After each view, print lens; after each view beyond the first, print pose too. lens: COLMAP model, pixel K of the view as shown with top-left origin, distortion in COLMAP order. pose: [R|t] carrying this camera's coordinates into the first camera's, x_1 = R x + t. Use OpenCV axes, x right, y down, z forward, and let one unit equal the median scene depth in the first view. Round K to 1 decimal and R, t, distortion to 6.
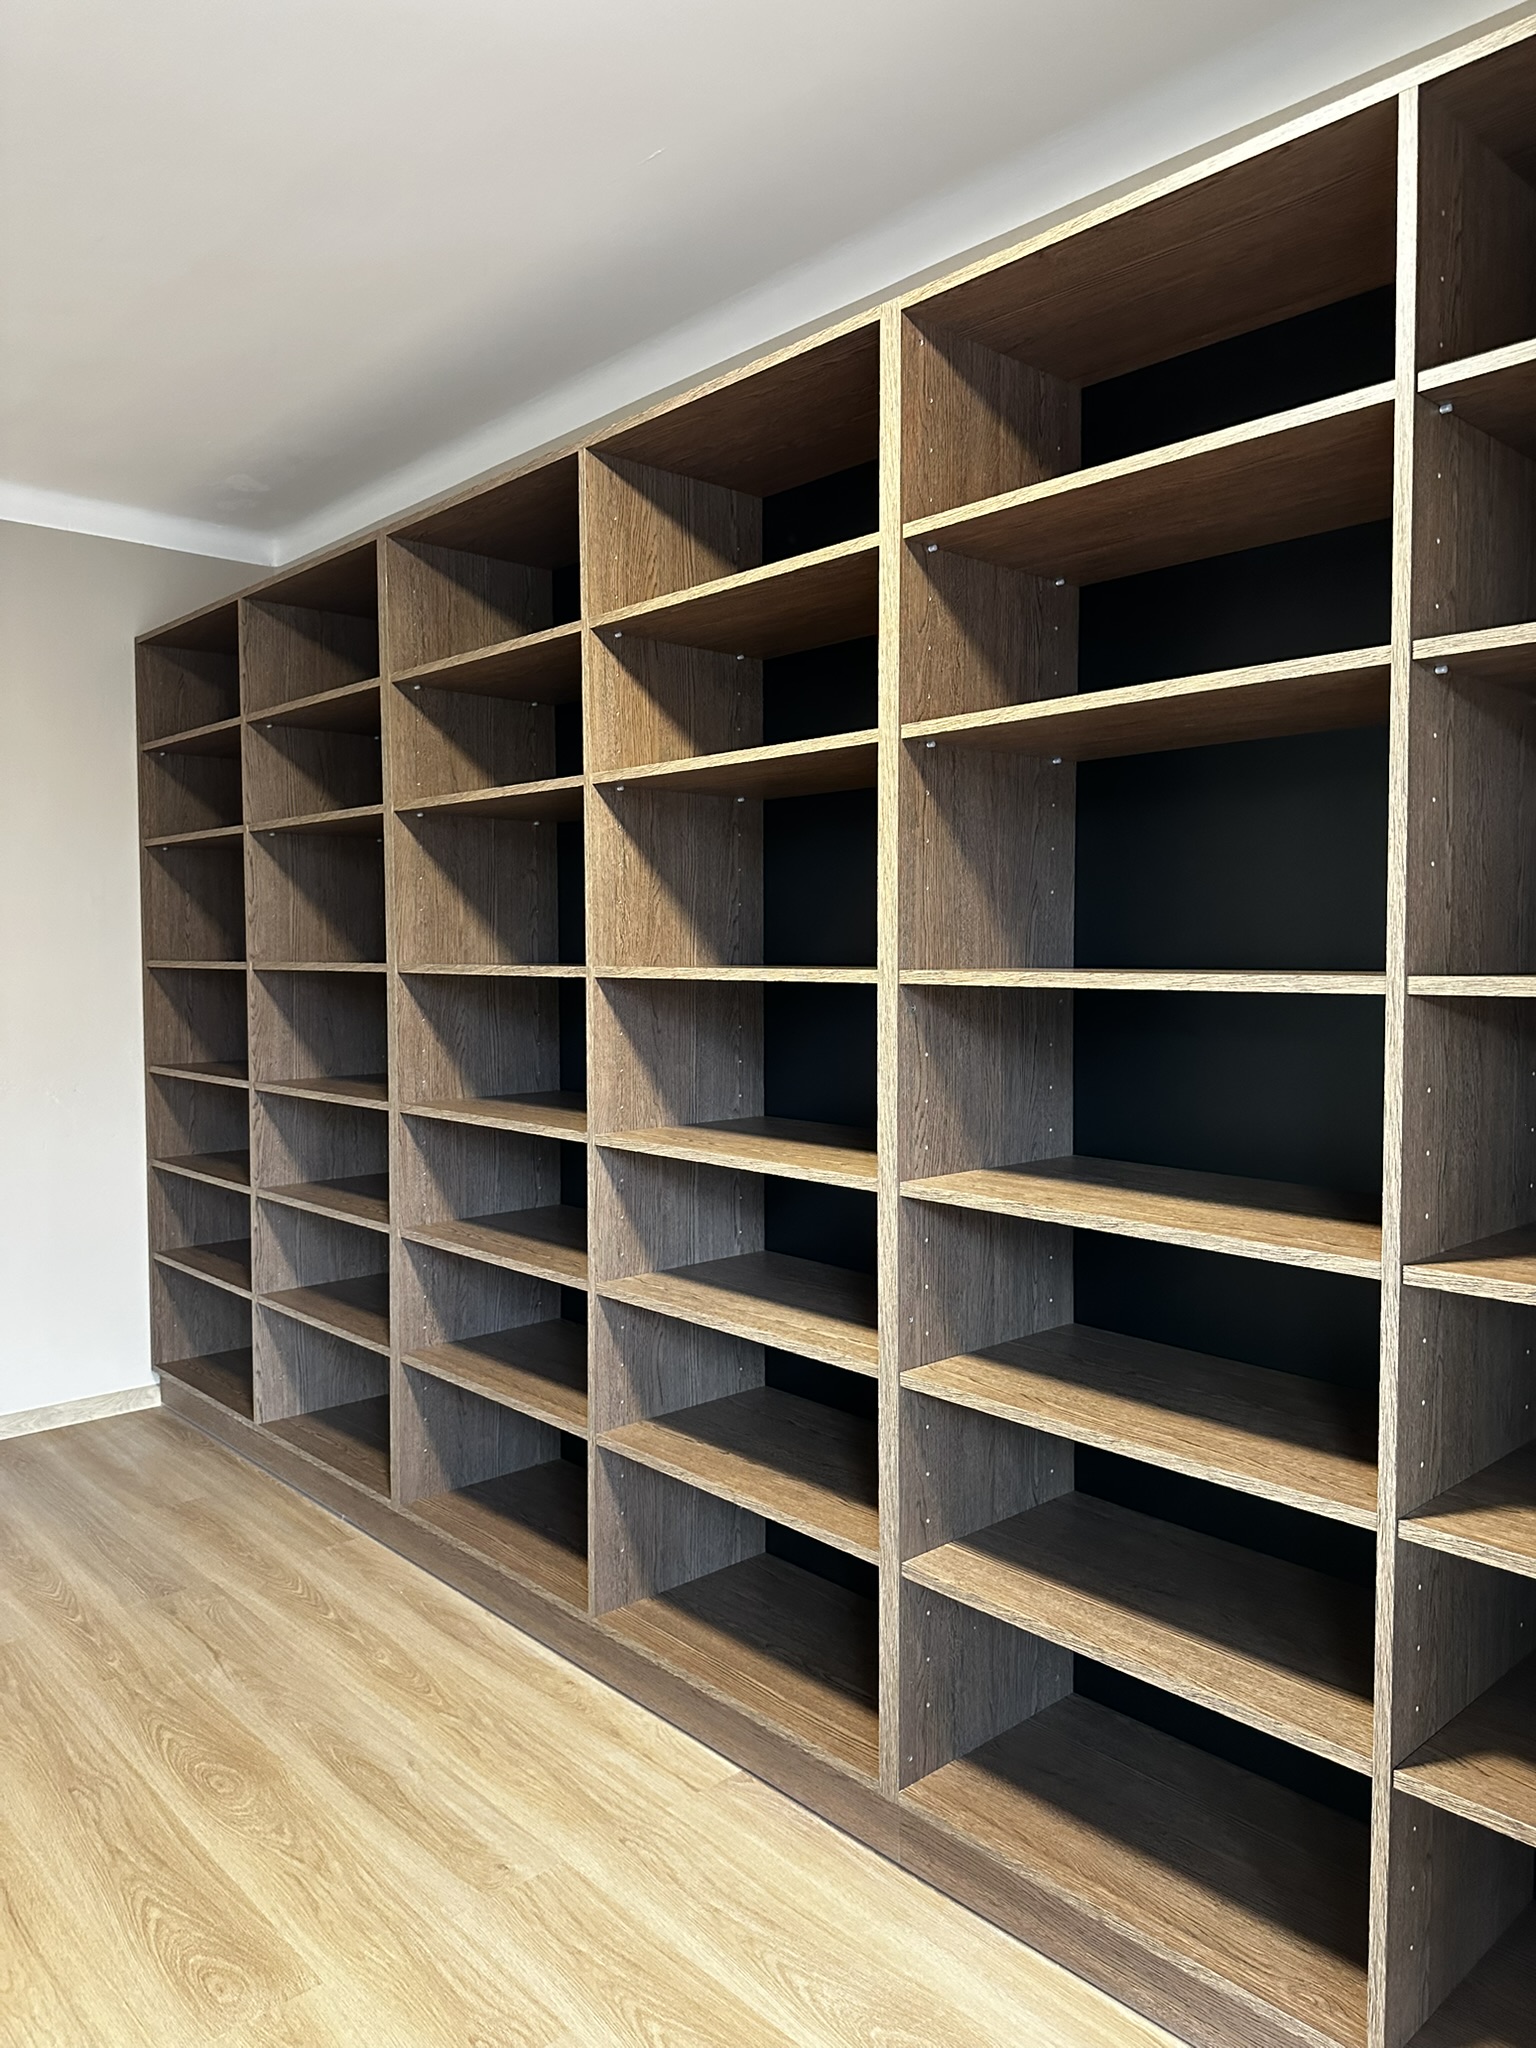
lens RADIAL K [[1462.2, 0, 768.7], [0, 1462.2, 1039.7], [0, 0, 1]] dist [-0.004132, -0.006073]
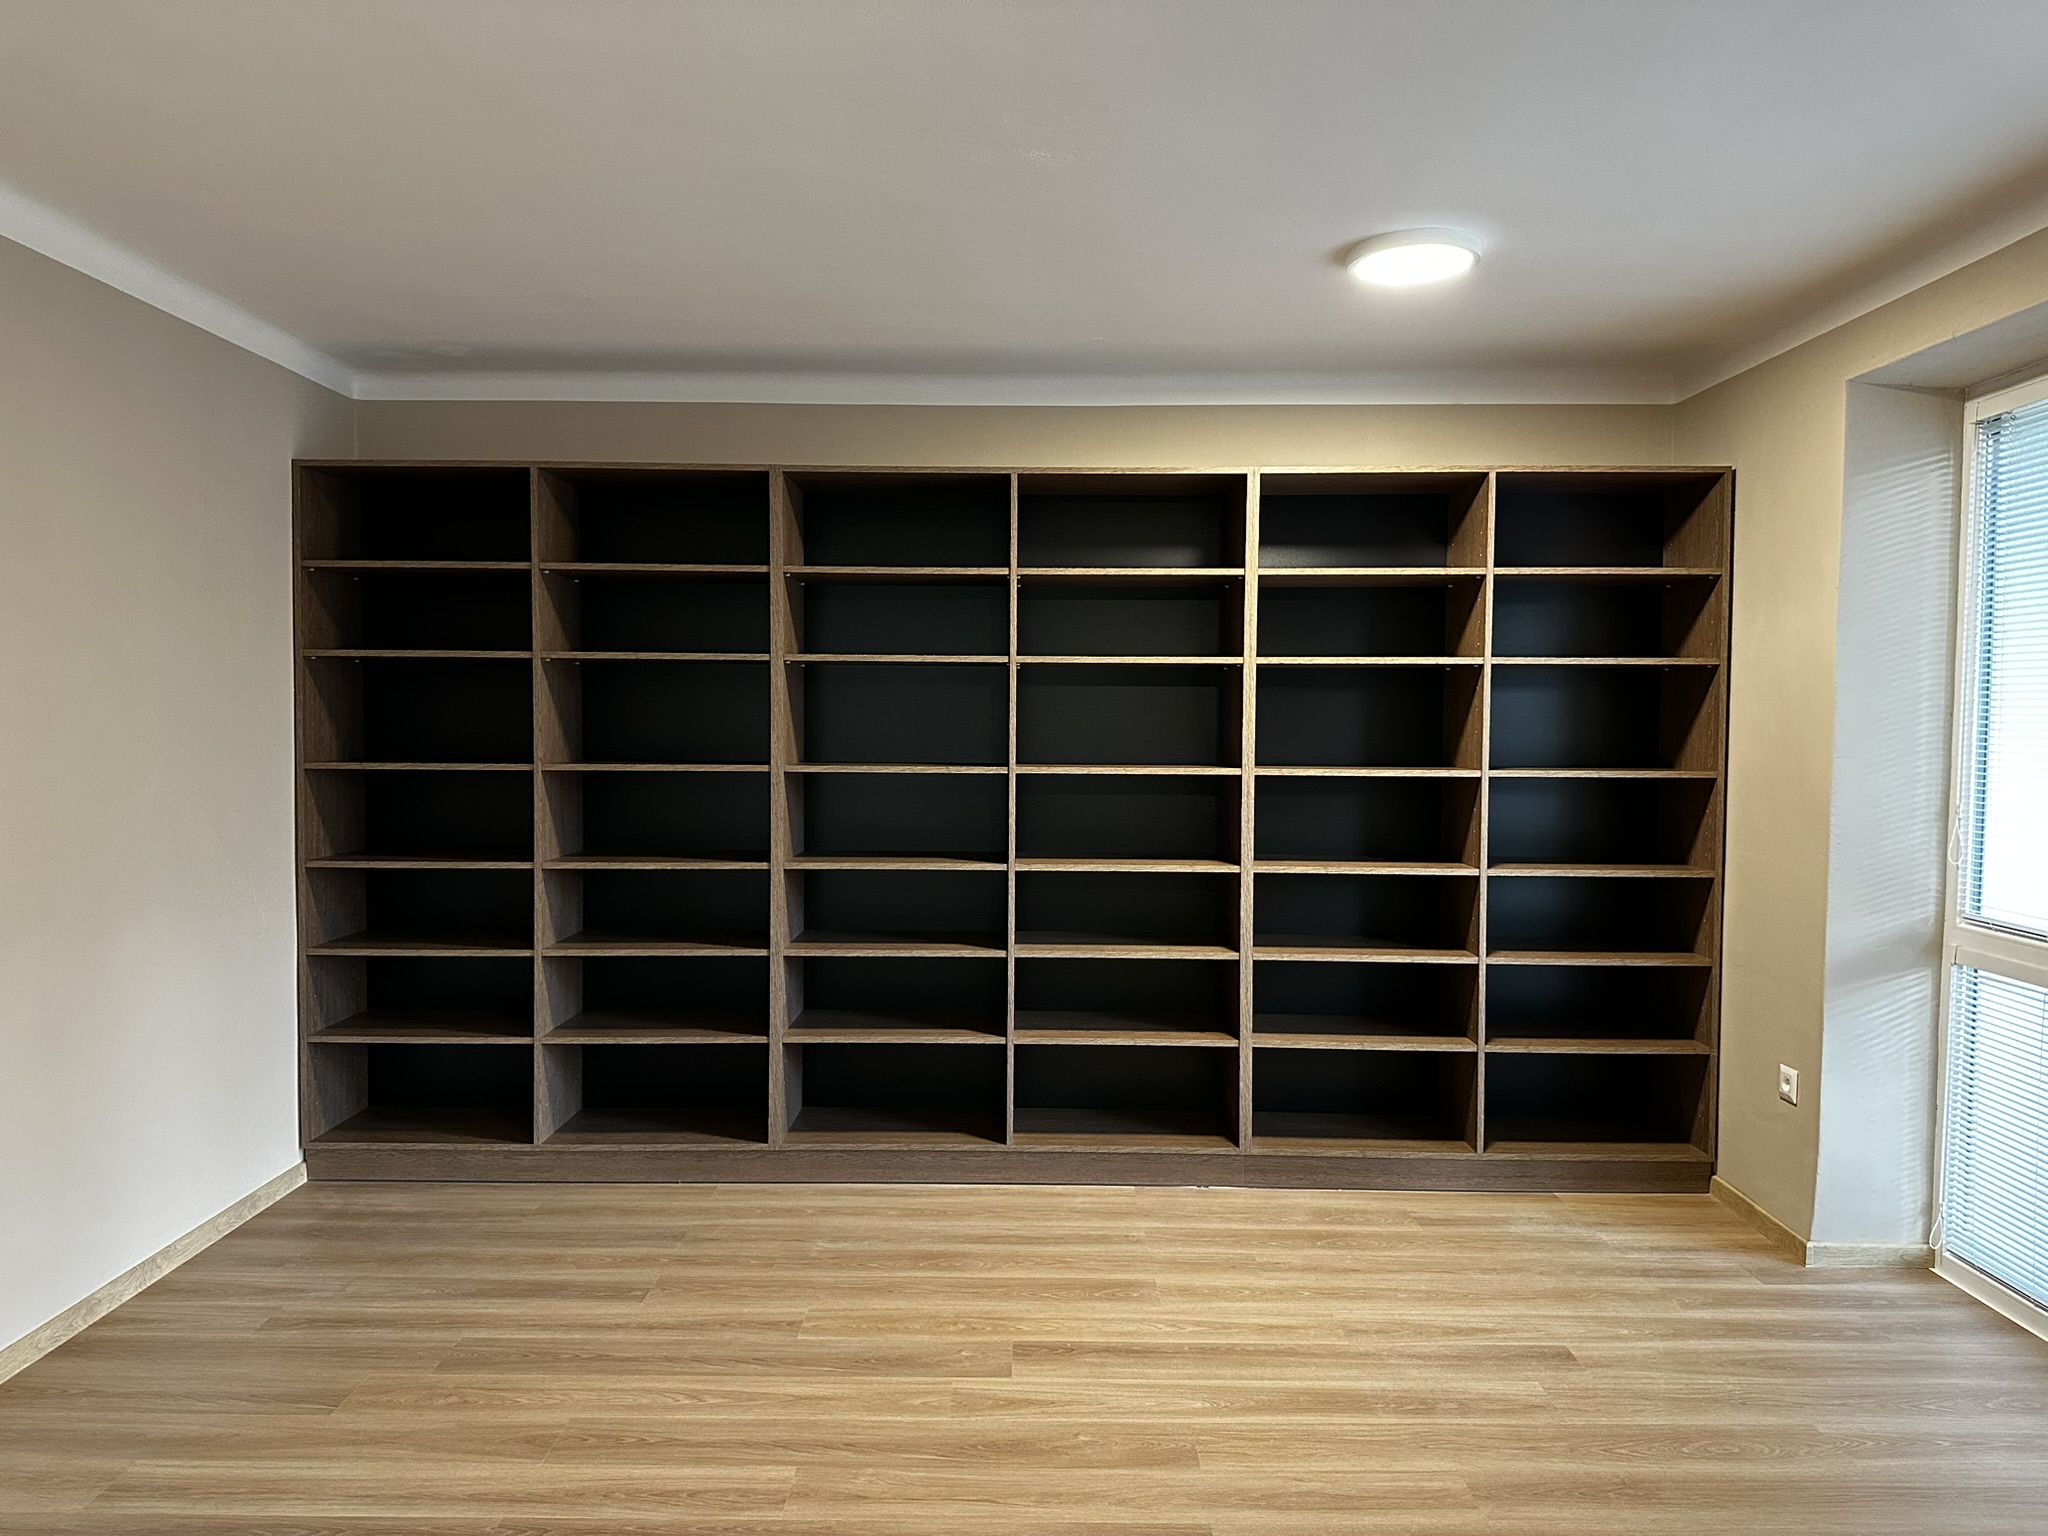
lens RADIAL K [[1462.2, 0, 1009.8], [0, 1462.2, 762.4], [0, 0, 1]] dist [-0.004132, -0.006073]
pose [[0.674931, -0.018752, 0.737643, -1.427559], [0.040325, 0.999120, -0.011498, -0.035194], [-0.736778, 0.037506, 0.675093, -0.177996]]
